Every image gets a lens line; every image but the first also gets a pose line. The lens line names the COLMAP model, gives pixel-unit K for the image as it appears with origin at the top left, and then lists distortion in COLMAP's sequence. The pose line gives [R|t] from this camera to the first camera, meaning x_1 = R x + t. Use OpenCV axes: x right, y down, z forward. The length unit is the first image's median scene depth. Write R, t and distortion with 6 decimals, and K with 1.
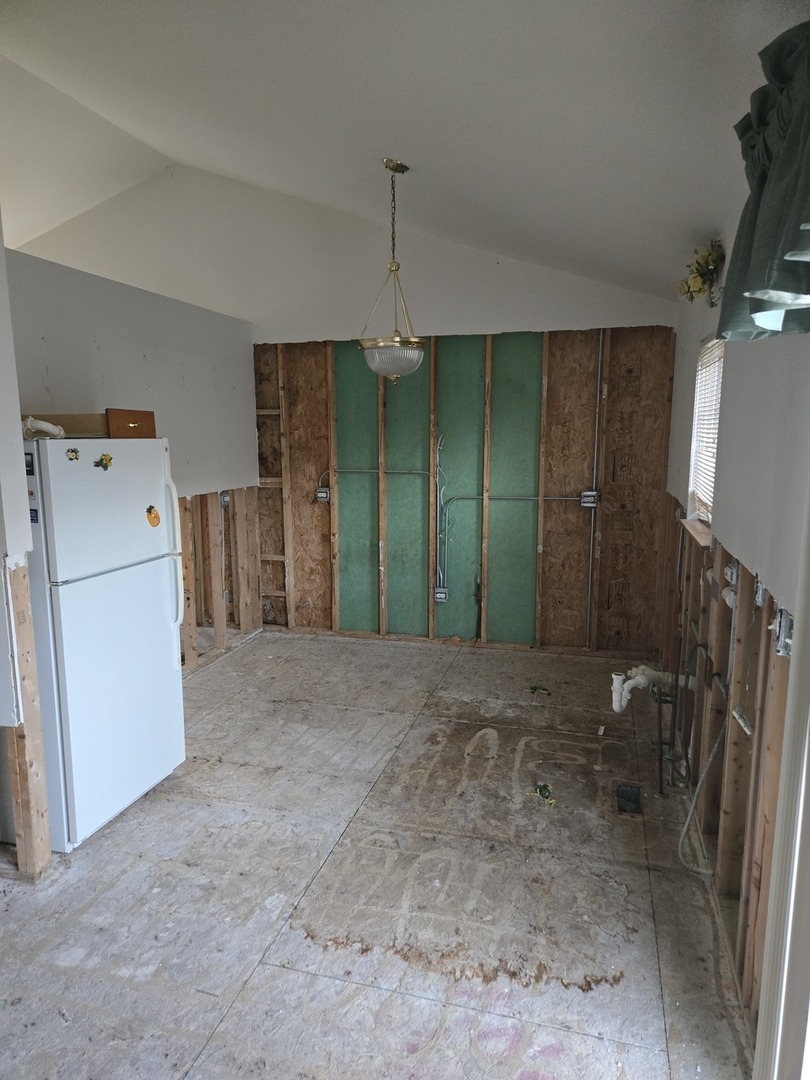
lens RADIAL K [[712.9, 0, 405.1], [0, 712.9, 549.0], [0, 0, 1]] dist [0.035507, -0.008085]
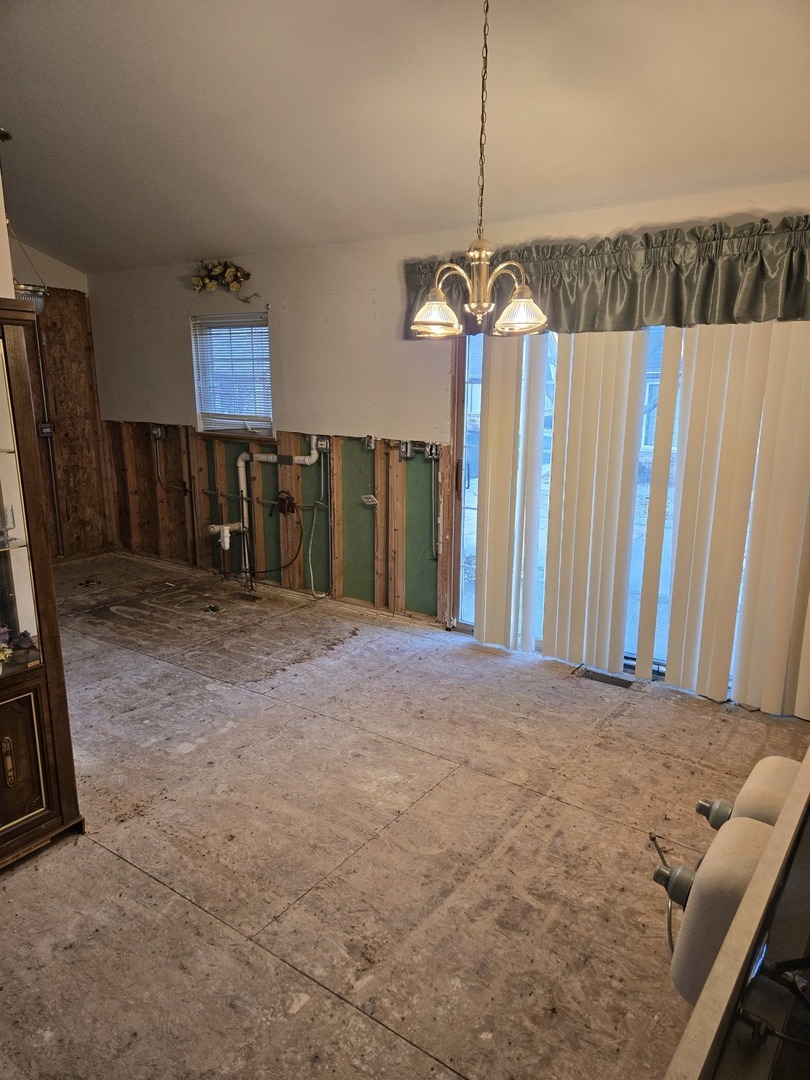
lens RADIAL K [[712.9, 0, 406.2], [0, 712.9, 538.9], [0, 0, 1]] dist [0.035507, -0.008085]
pose [[0.333347, -0.202738, 0.920748, -1.002699], [0.147961, 0.975754, 0.161282, 0.003043], [-0.931122, 0.082472, 0.355262, 0.045856]]
